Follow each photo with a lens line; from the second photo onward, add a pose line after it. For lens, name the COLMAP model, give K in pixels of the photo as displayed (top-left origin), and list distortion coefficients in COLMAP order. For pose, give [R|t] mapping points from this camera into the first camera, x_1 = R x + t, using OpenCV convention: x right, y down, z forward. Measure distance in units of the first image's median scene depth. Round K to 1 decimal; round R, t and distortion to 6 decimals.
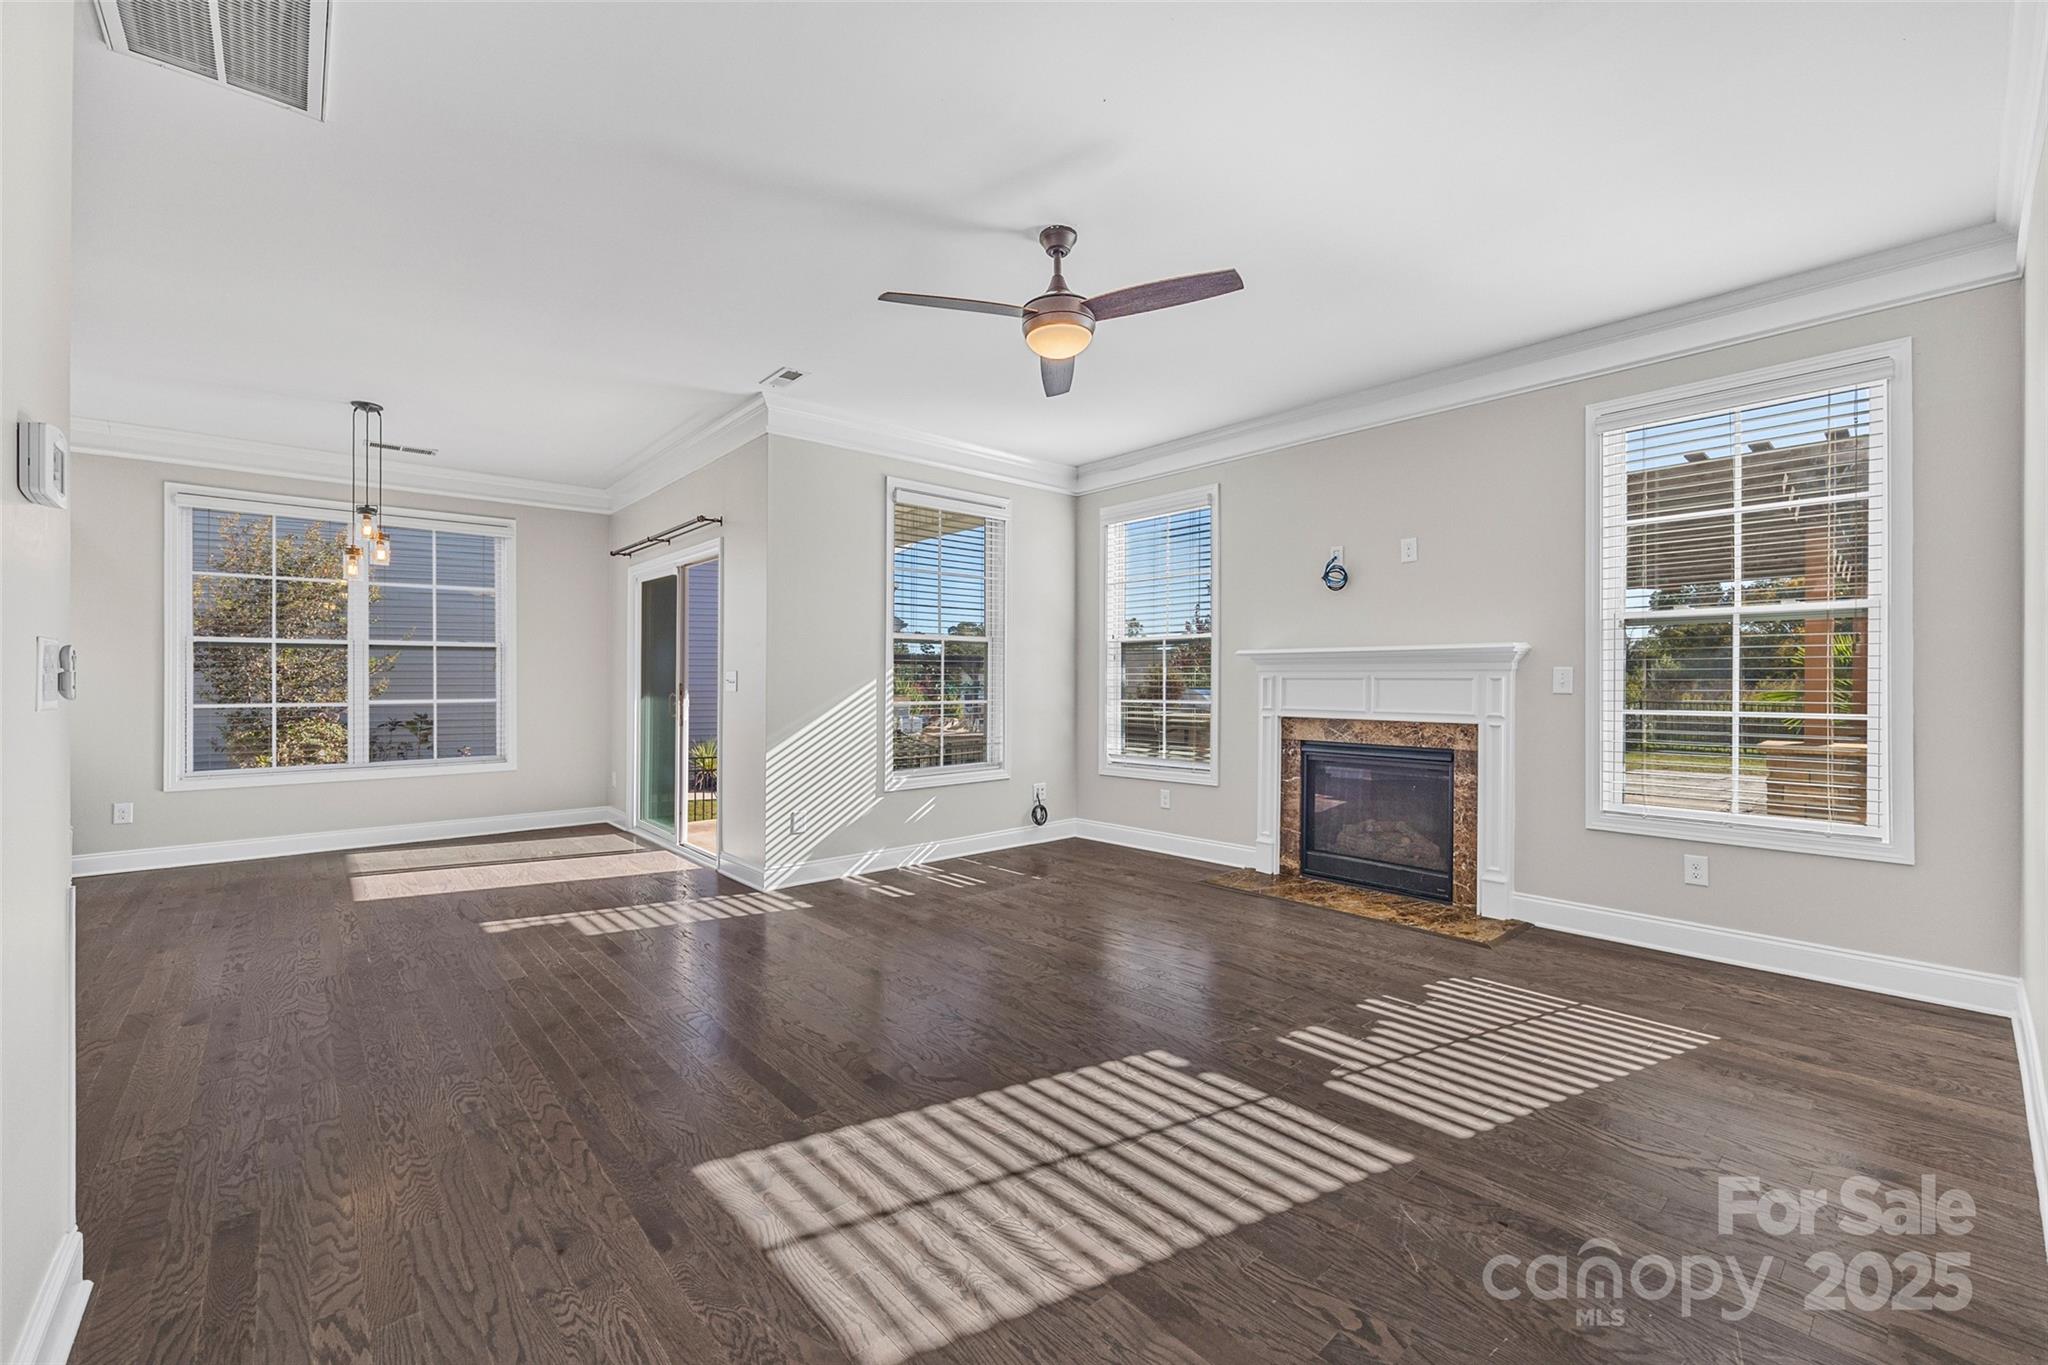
lens RADIAL K [[831.5, 0, 1017.7], [0, 831.5, 679.0], [0, 0, 1]] dist [-0.001676, 0.000042]
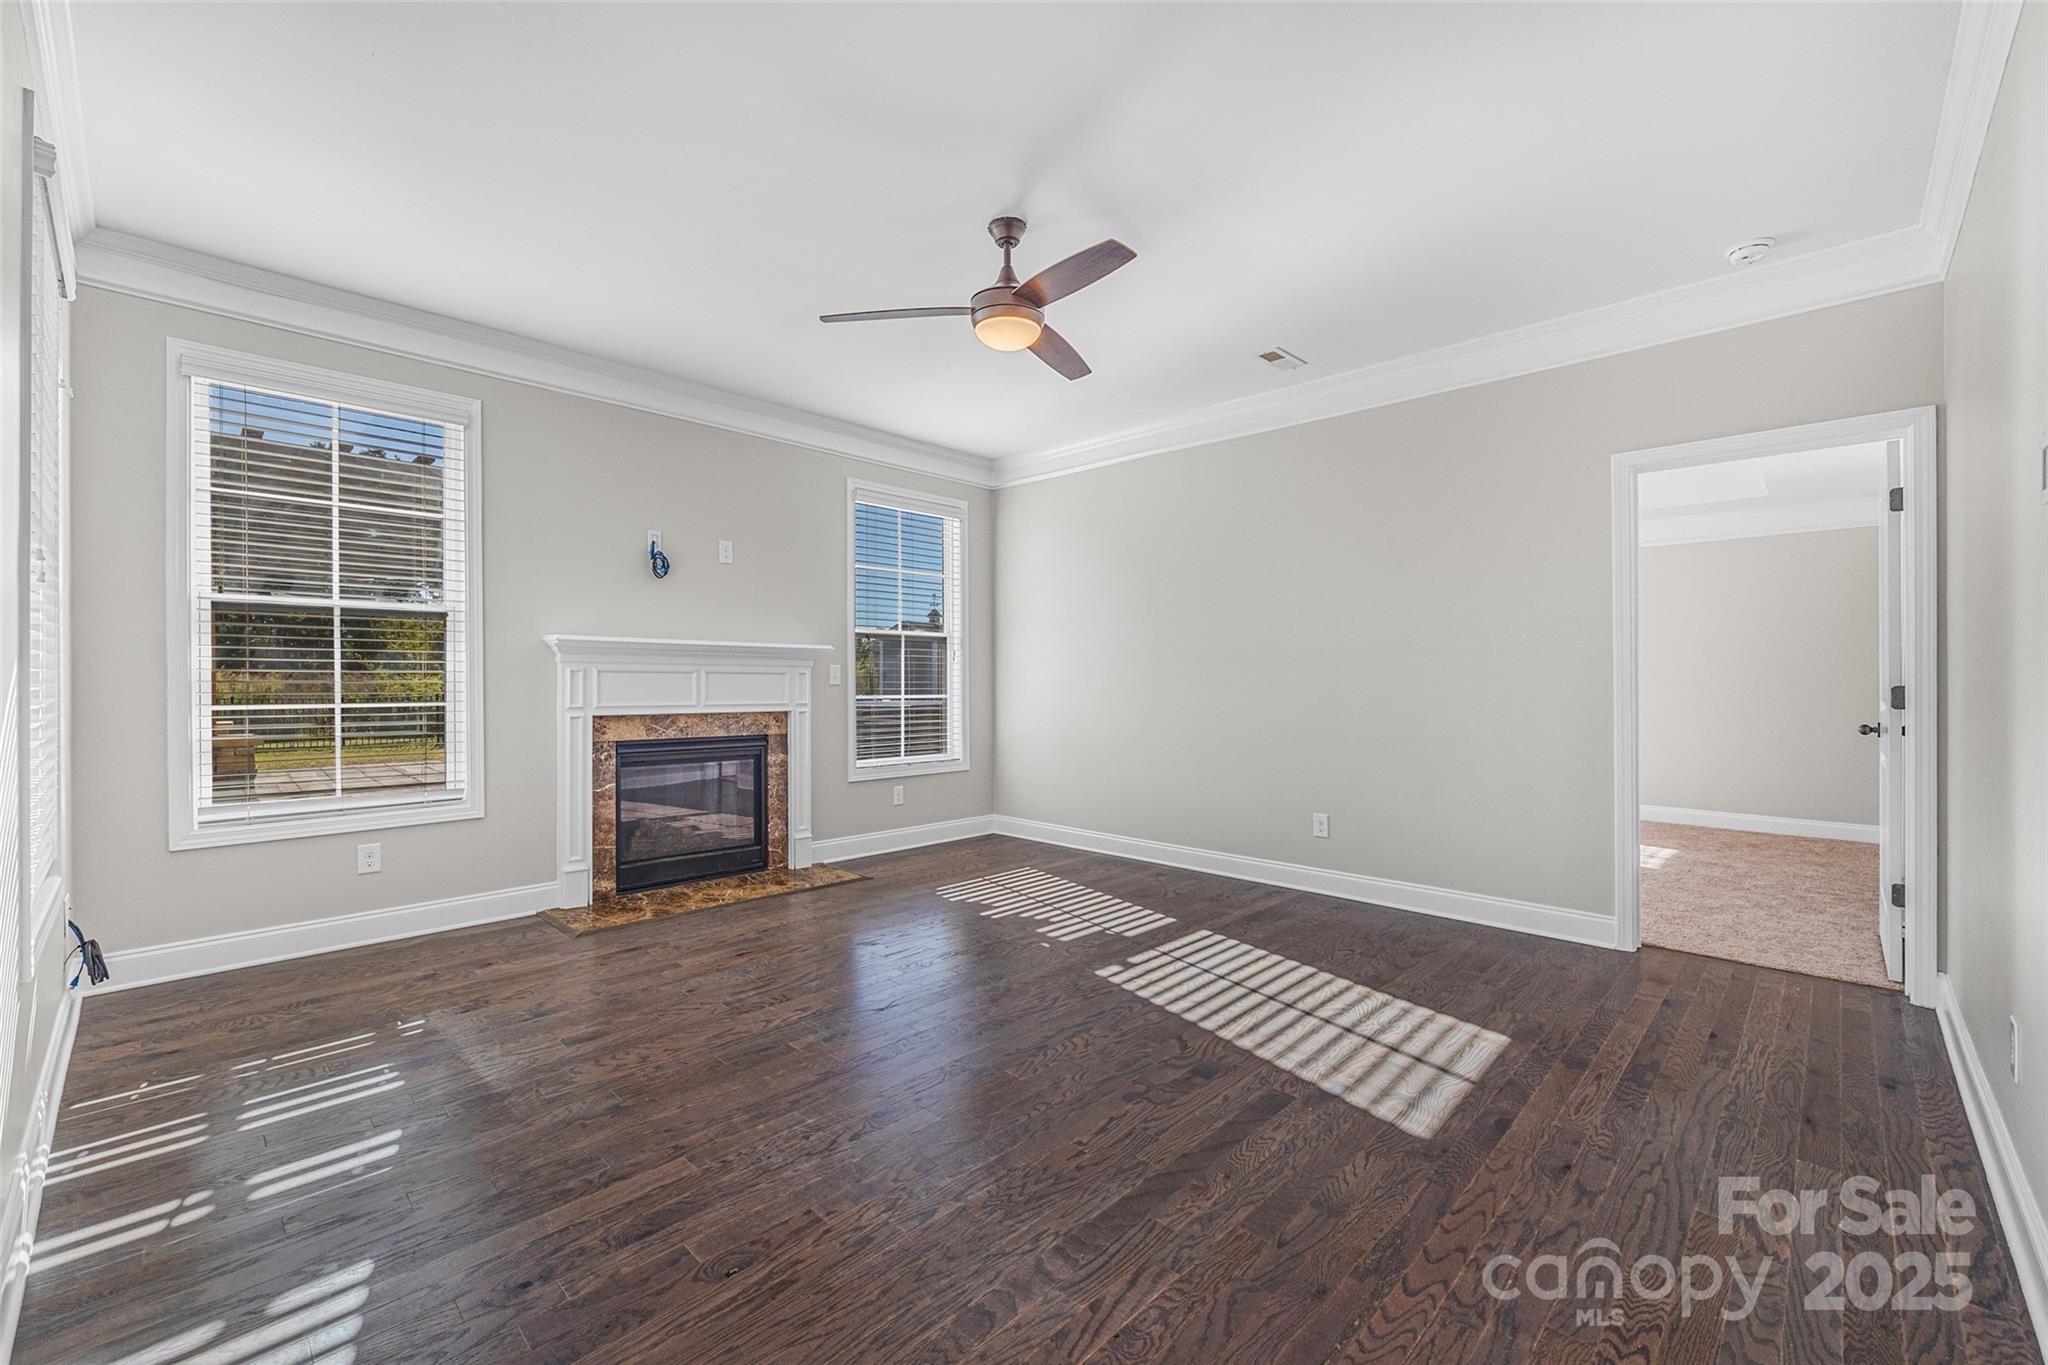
lens RADIAL K [[831.5, 0, 1017.7], [0, 831.5, 679.0], [0, 0, 1]] dist [-0.001676, 0.000042]
pose [[-0.071275, -0.002718, 0.997453, -1.026934], [-0.009252, 0.999955, 0.002064, 0.003670], [-0.997414, -0.009081, -0.071297, 1.163871]]
